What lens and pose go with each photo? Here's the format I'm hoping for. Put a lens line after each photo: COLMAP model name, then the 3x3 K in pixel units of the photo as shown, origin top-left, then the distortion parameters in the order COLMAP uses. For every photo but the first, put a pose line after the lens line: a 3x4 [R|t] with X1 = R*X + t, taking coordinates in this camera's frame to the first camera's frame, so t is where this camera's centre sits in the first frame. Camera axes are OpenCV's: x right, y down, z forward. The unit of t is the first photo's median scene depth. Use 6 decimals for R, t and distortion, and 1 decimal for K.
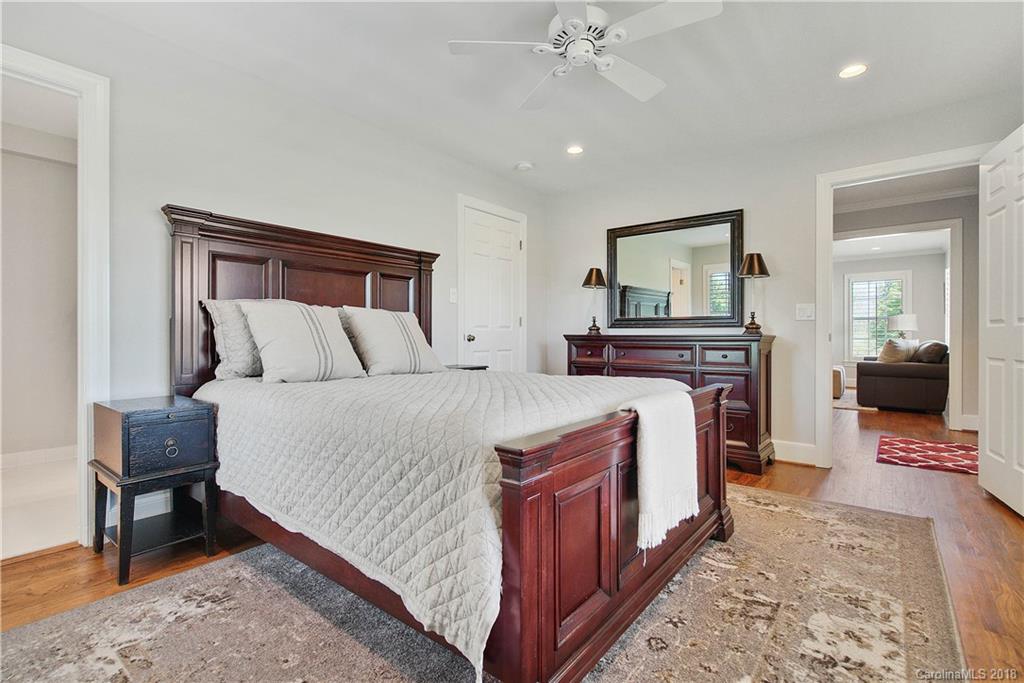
lens RADIAL K [[470.7, 0, 514.4], [0, 470.7, 337.2], [0, 0, 1]] dist [-0.001349, -0.000985]
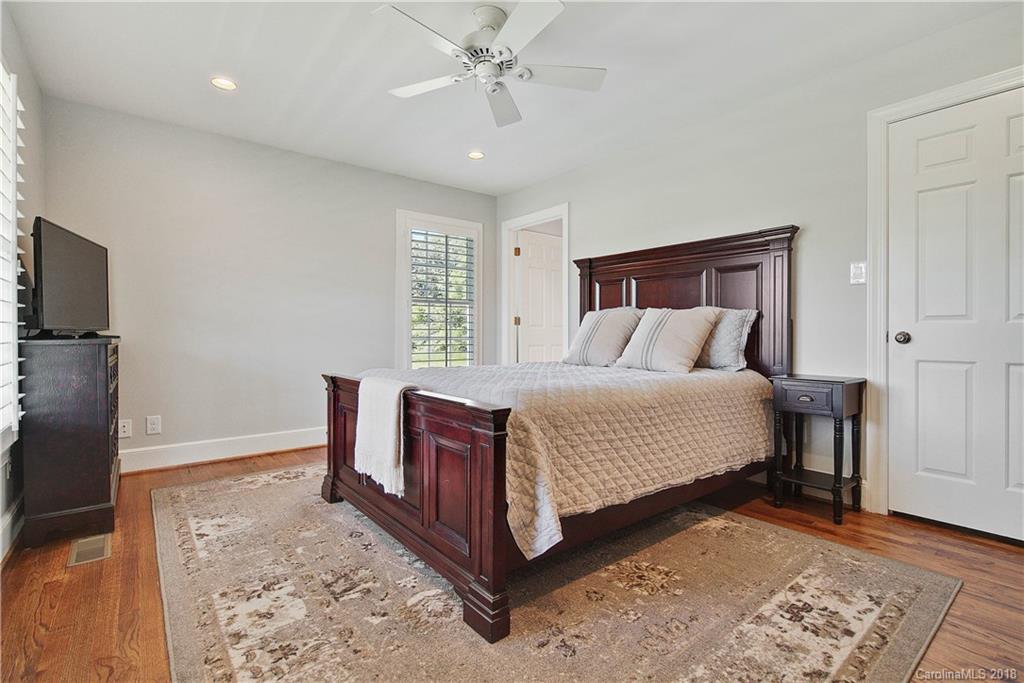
lens RADIAL K [[470.7, 0, 513.7], [0, 470.7, 339.1], [0, 0, 1]] dist [-0.001349, -0.000985]
pose [[-0.215342, 0.008304, -0.976503, 1.530017], [-0.003691, 0.999950, 0.009318, 0.000064], [0.976532, 0.005611, -0.215301, 1.661125]]
